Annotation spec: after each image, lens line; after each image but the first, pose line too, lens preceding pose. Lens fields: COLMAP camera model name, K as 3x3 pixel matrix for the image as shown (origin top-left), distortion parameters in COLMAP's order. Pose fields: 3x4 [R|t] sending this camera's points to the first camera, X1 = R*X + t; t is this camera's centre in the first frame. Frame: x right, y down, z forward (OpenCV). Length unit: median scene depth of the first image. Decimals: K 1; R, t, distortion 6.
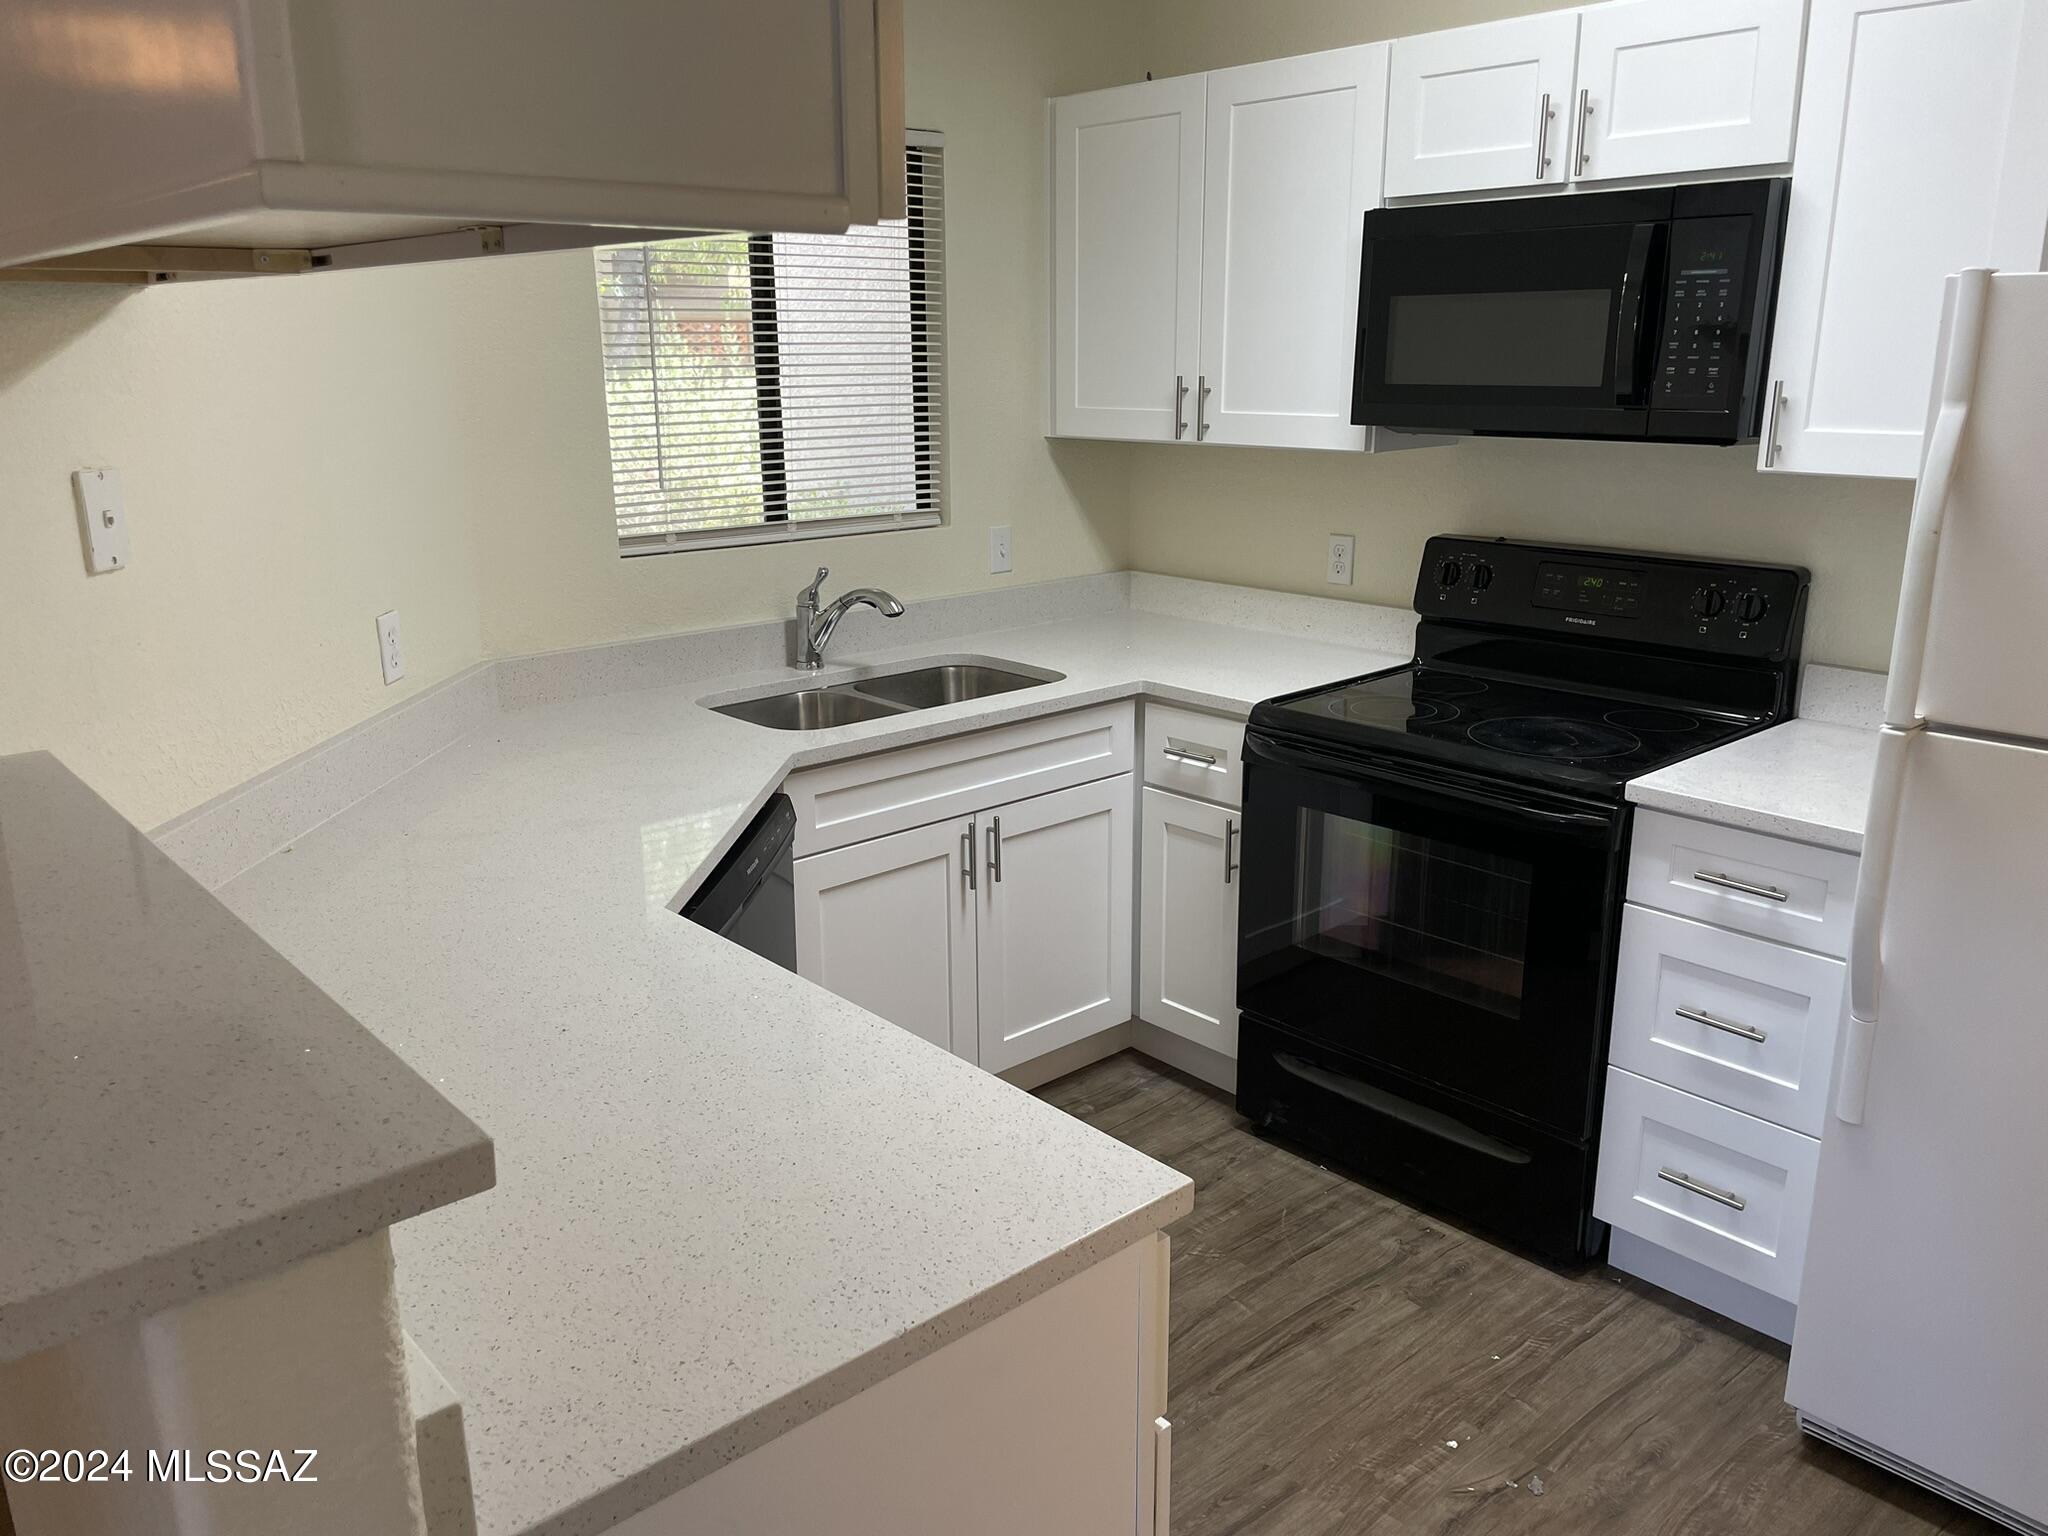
lens RADIAL K [[1538.7, 0, 1013.1], [0, 1538.7, 777.2], [0, 0, 1]] dist [0.060936, -0.086159]
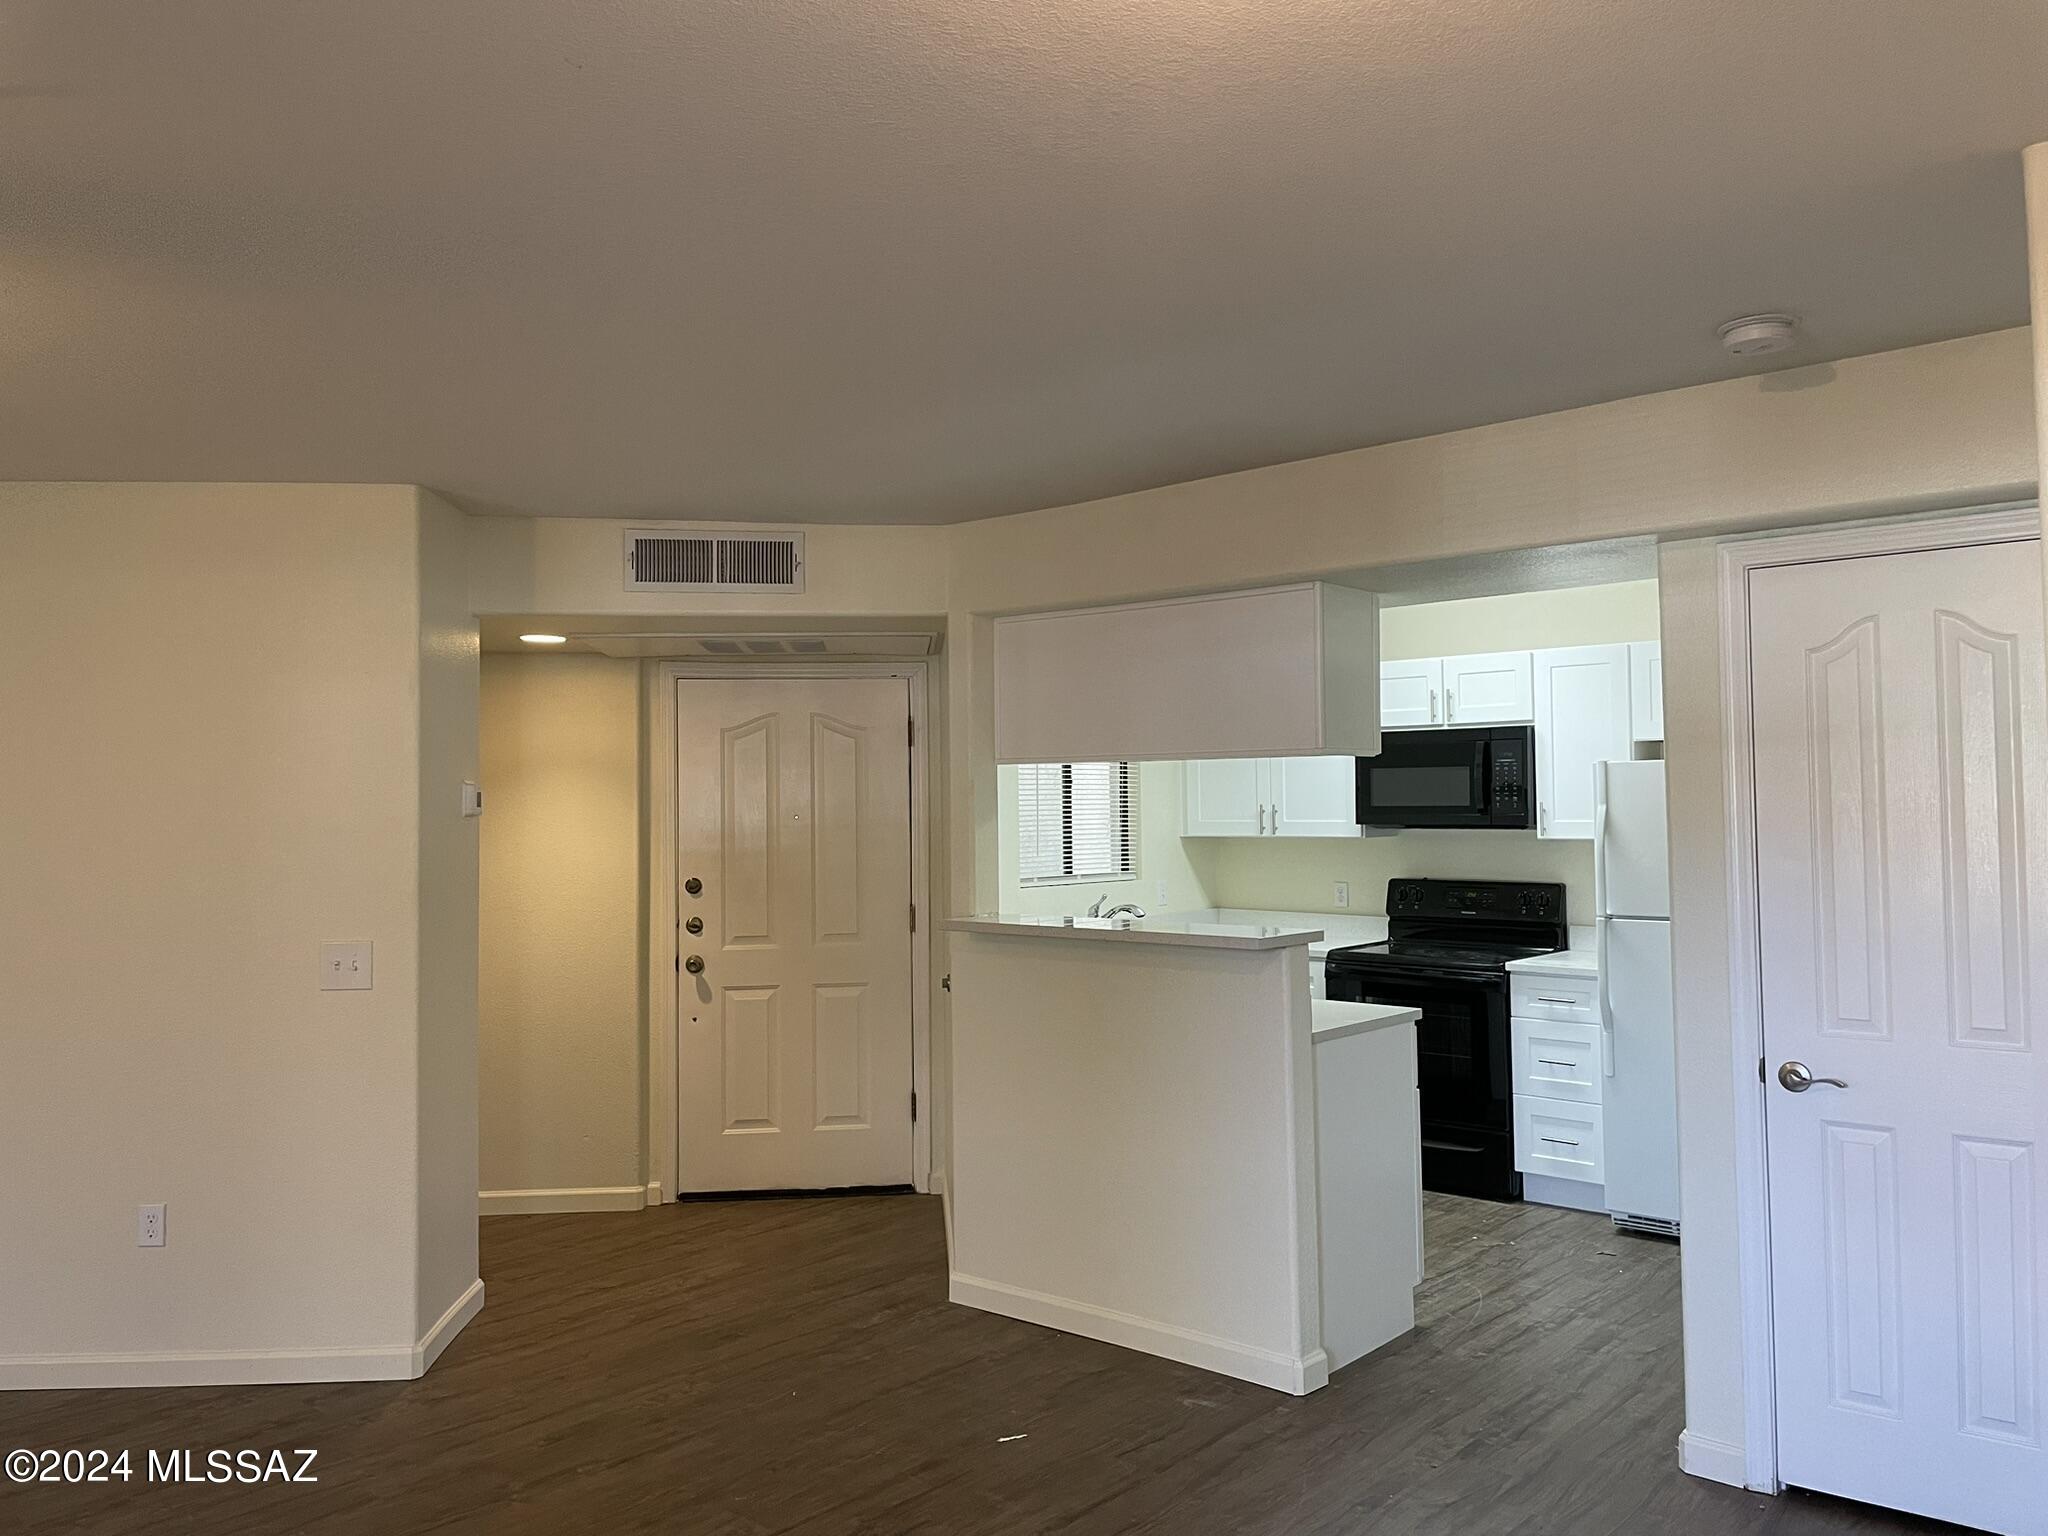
lens RADIAL K [[1538.7, 0, 1023.5], [0, 1538.7, 752.1], [0, 0, 1]] dist [0.060936, -0.086159]
pose [[0.990295, 0.005567, 0.138868, -0.616877], [0.037039, 0.952488, -0.302316, 0.354253], [-0.133953, 0.304525, 0.943038, -1.146501]]
